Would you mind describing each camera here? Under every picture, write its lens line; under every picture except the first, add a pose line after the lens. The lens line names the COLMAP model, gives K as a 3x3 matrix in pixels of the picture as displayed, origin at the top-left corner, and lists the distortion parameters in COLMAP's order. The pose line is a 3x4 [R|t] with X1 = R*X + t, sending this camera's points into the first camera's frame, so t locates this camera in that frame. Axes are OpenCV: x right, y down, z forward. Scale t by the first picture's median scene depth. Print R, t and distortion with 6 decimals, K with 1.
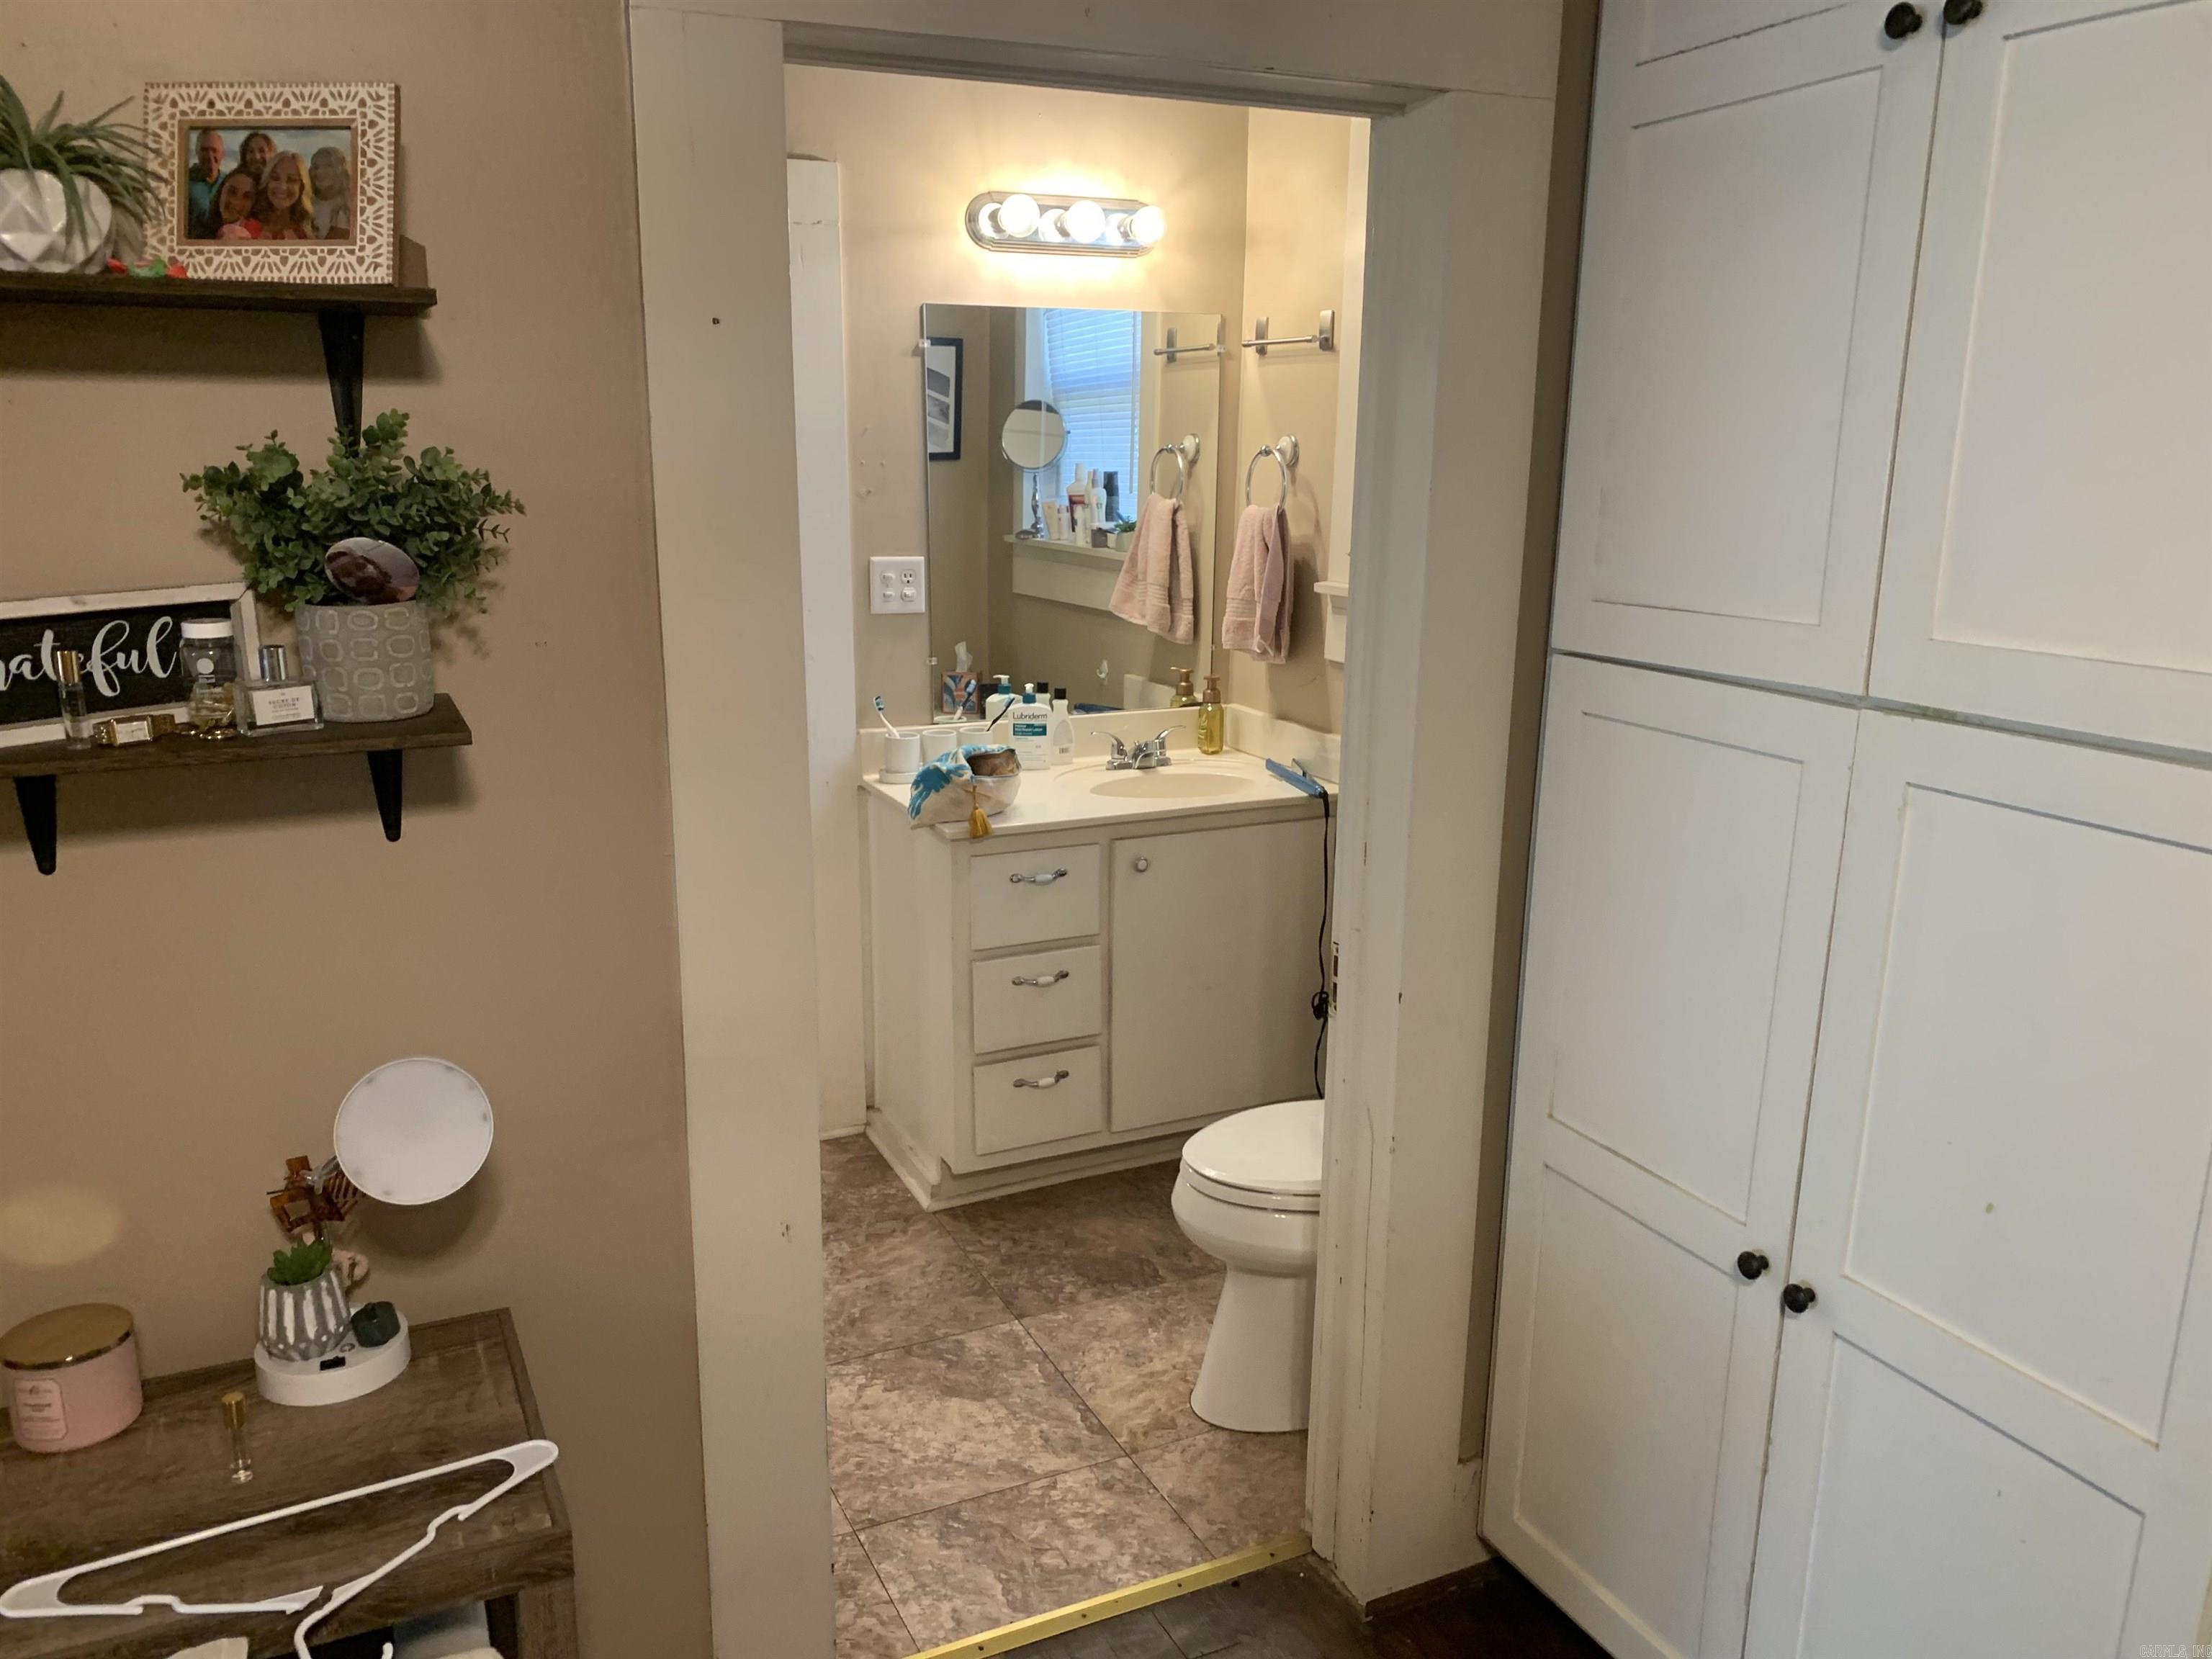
lens RADIAL K [[1677.7, 0, 1106.6], [0, 1677.7, 830.3], [0, 0, 1]] dist [0.009270, -0.012016]
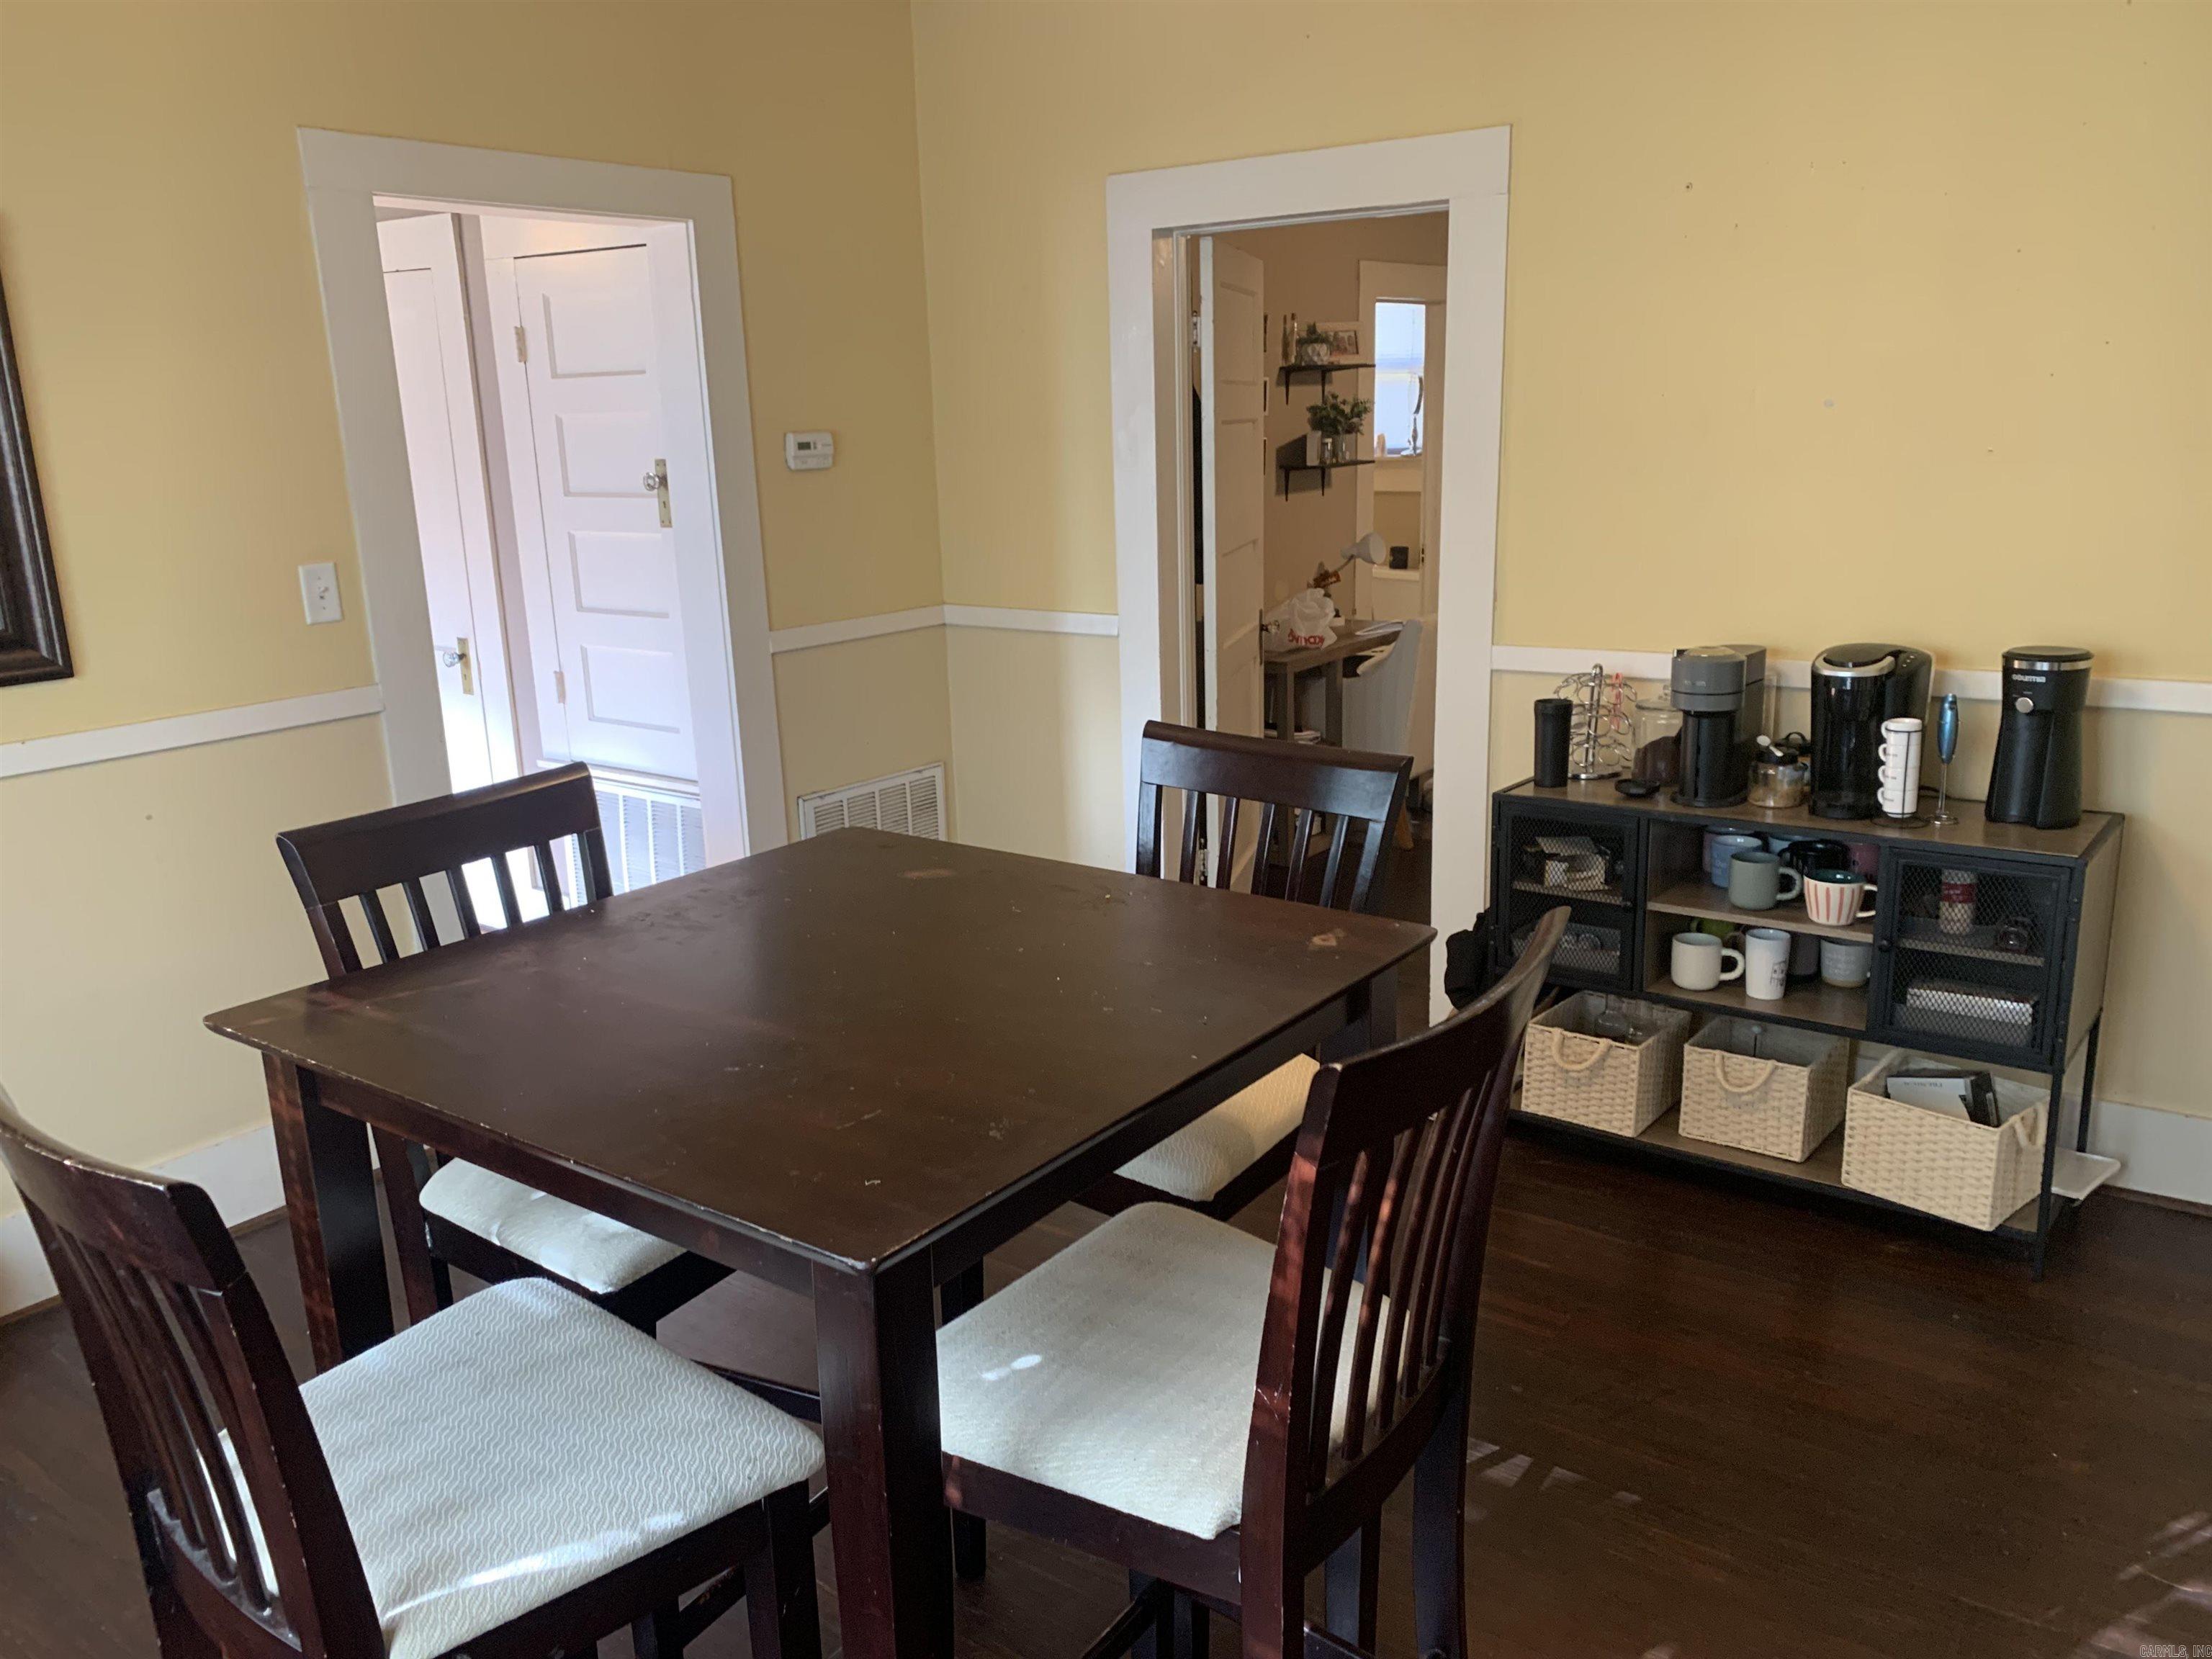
lens RADIAL K [[1677.7, 0, 1106.0], [0, 1677.7, 833.2], [0, 0, 1]] dist [0.009270, -0.012016]
pose [[0.877677, -0.152671, 0.454284, -3.072712], [0.146525, 0.987995, 0.048949, 0.579421], [-0.456304, 0.023603, 0.889511, -2.560372]]
